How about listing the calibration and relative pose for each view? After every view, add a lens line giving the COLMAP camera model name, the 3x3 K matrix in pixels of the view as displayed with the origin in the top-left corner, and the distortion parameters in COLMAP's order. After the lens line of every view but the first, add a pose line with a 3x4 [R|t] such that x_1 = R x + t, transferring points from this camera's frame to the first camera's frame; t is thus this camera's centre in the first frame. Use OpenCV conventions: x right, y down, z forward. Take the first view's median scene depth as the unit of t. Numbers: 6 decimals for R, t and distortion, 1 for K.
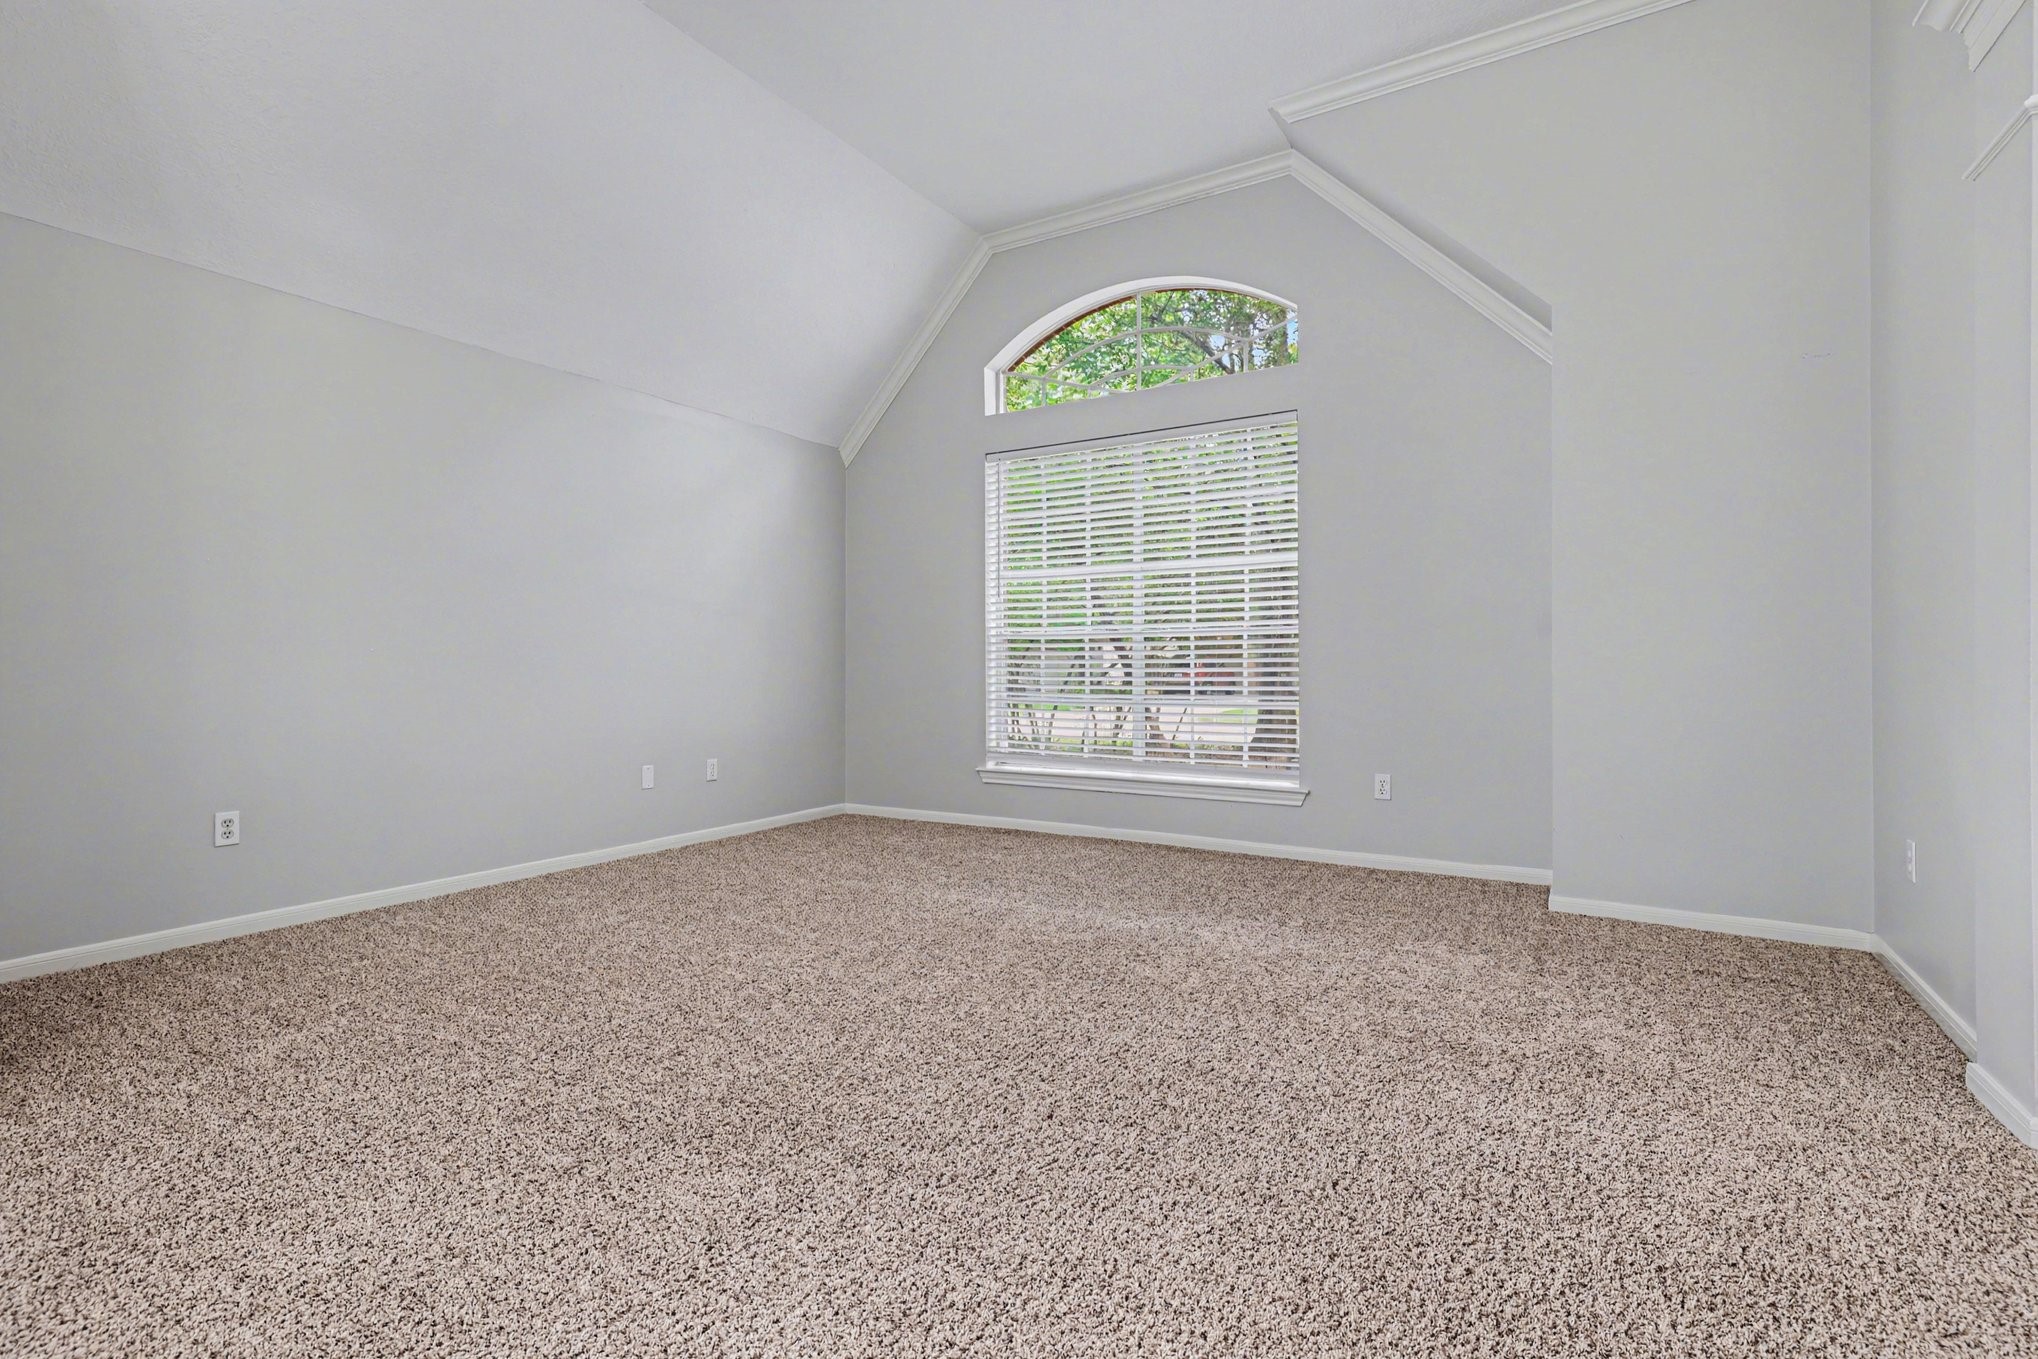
lens RADIAL K [[931.0, 0, 1008.1], [0, 931.0, 670.4], [0, 0, 1]] dist [-0.001047, 0.000197]
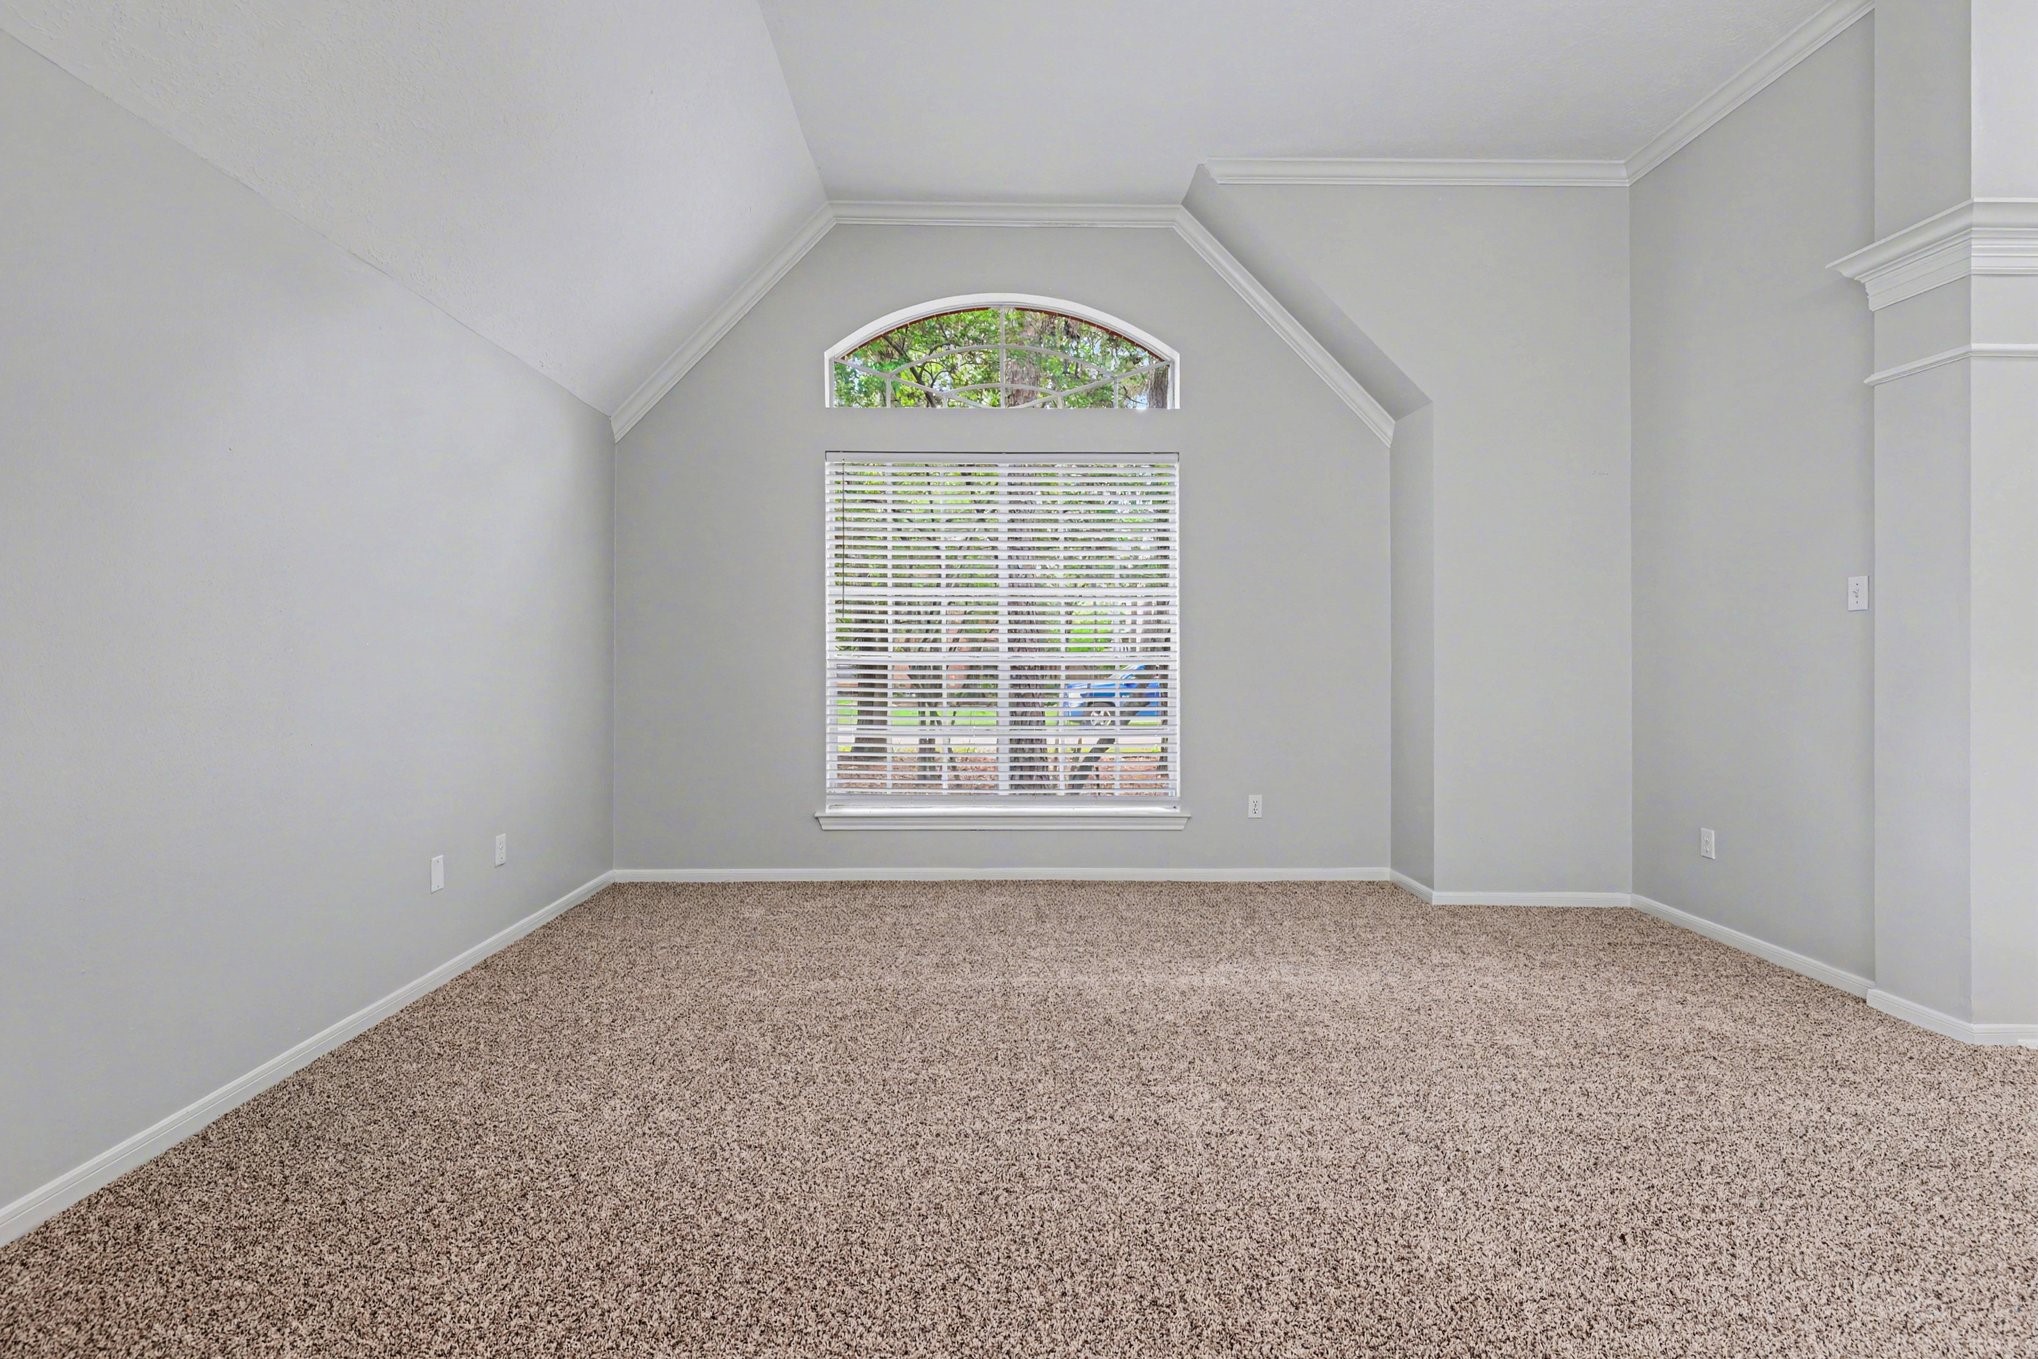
lens RADIAL K [[867.3, 0, 1009.2], [0, 867.3, 678.3], [0, 0, 1]] dist [0.009300, -0.001068]
pose [[0.856171, 0.012286, 0.516547, -0.295245], [-0.001053, 0.999757, -0.022034, -0.002587], [-0.516692, 0.018321, 0.855976, 0.222502]]
